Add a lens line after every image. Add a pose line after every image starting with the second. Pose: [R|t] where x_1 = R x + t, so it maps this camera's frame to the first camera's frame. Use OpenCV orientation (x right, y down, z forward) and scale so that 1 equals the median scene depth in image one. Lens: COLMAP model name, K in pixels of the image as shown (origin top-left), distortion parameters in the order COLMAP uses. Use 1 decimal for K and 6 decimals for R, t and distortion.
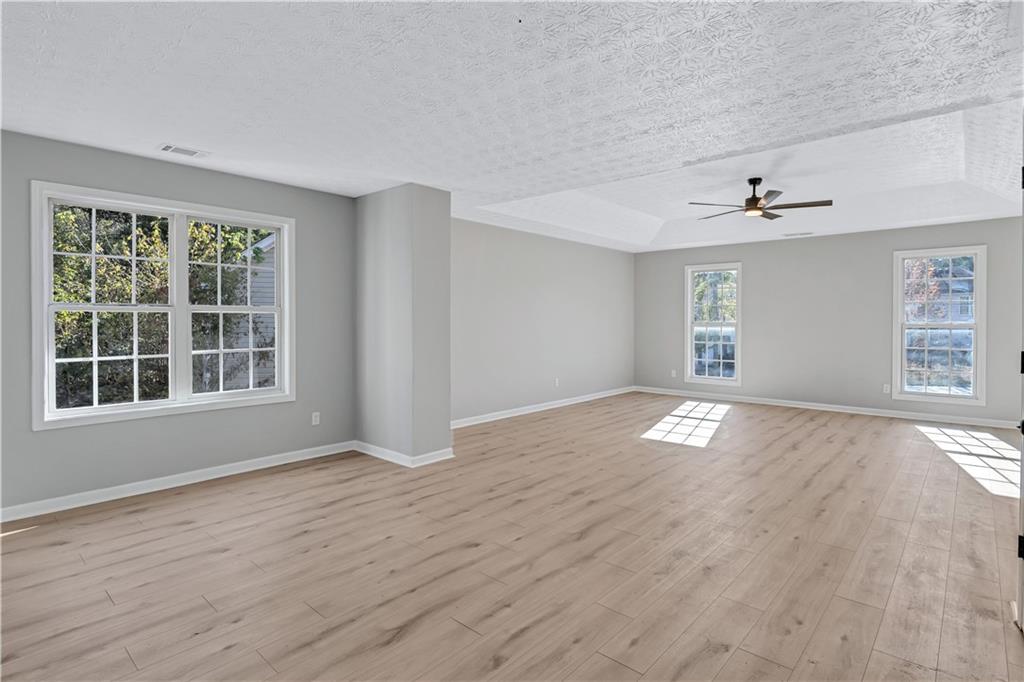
lens RADIAL K [[512.1, 0, 514.9], [0, 512.1, 333.5], [0, 0, 1]] dist [-0.010368, -0.000056]
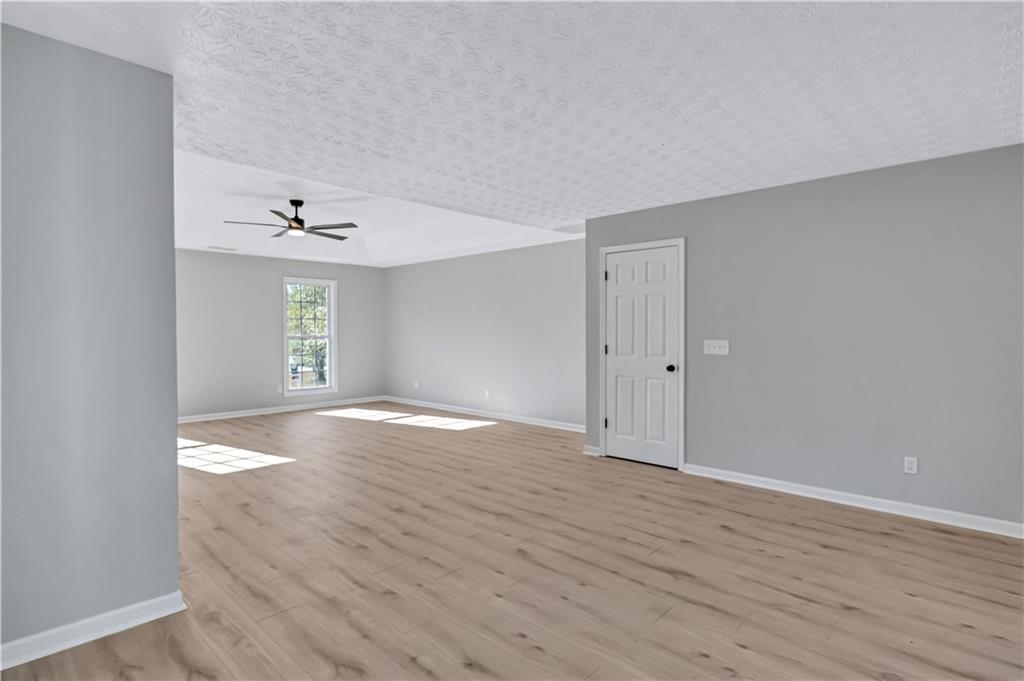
lens RADIAL K [[512.1, 0, 514.9], [0, 512.1, 333.0], [0, 0, 1]] dist [-0.010368, -0.000056]
pose [[0.038917, -0.002158, 0.999240, -1.039118], [0.027830, 0.999612, 0.001075, -0.024741], [-0.998855, 0.027767, 0.038962, 0.903724]]
